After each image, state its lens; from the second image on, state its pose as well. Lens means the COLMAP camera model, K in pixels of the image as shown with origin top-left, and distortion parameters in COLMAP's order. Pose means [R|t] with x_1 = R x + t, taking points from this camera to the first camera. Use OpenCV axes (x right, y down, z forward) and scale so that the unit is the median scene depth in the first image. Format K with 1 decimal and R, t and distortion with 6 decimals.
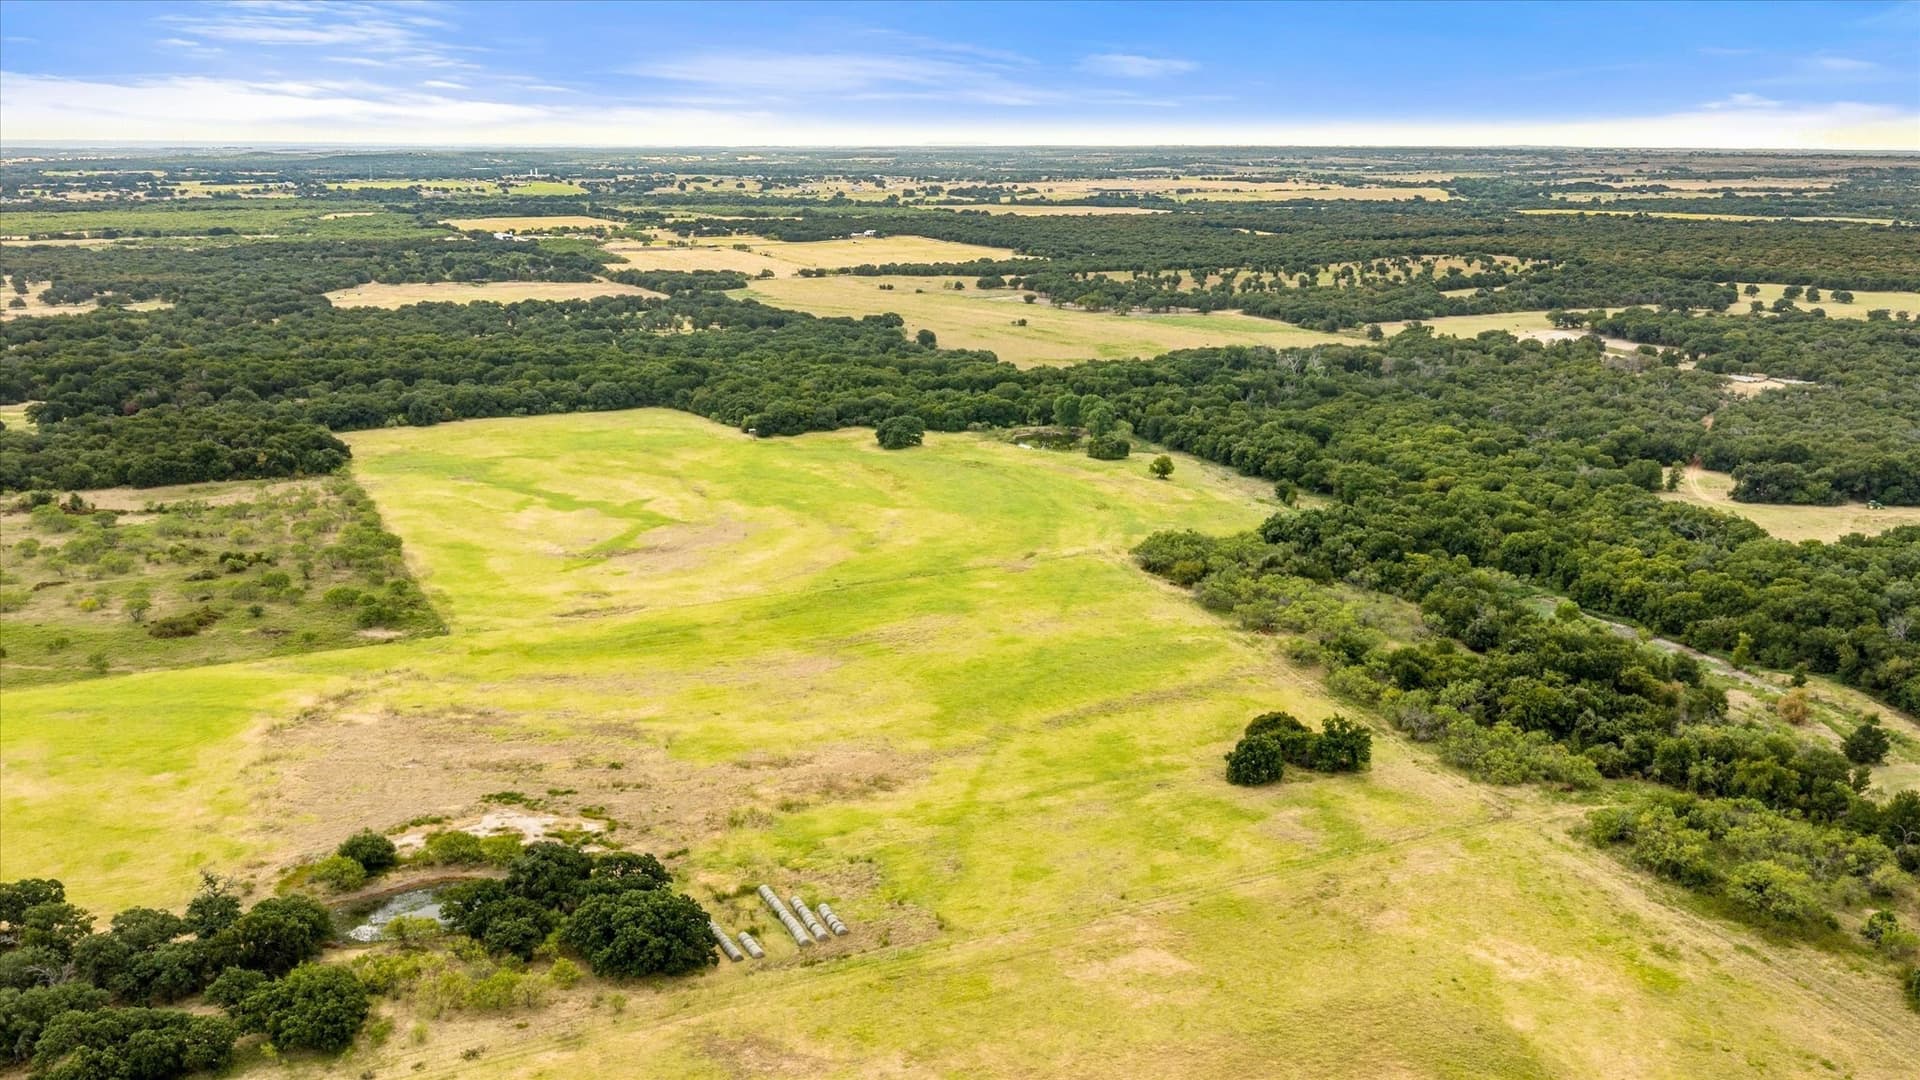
lens RADIAL K [[1642.7, 0, 960.0], [0, 1642.7, 540.0], [0, 0, 1]] dist [0.034426, -0.076067]
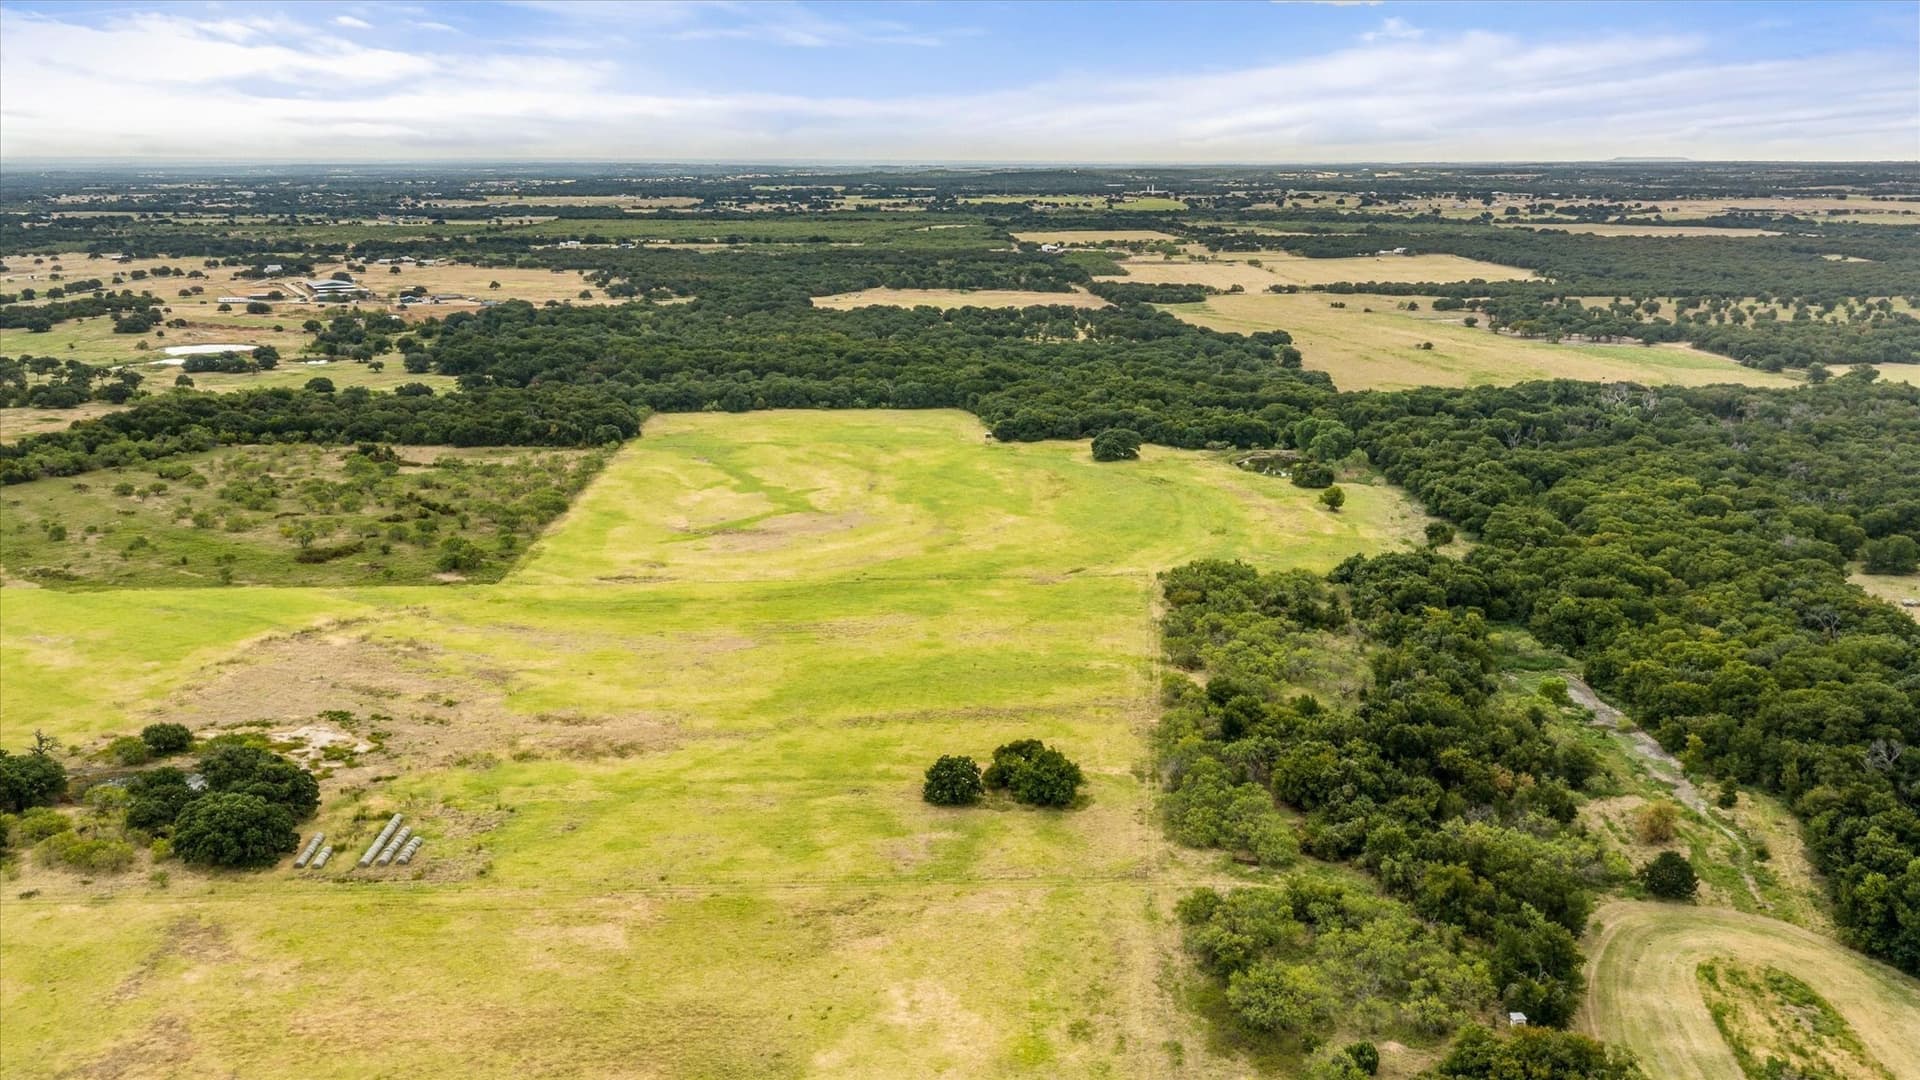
lens RADIAL K [[1642.7, 0, 960.0], [0, 1642.7, 540.0], [0, 0, 1]] dist [0.034426, -0.076067]
pose [[0.912222, 0.089643, -0.399769, 0.146376], [-0.093721, 0.995554, 0.009382, -0.004608], [0.398832, 0.028908, 0.916568, 0.027341]]
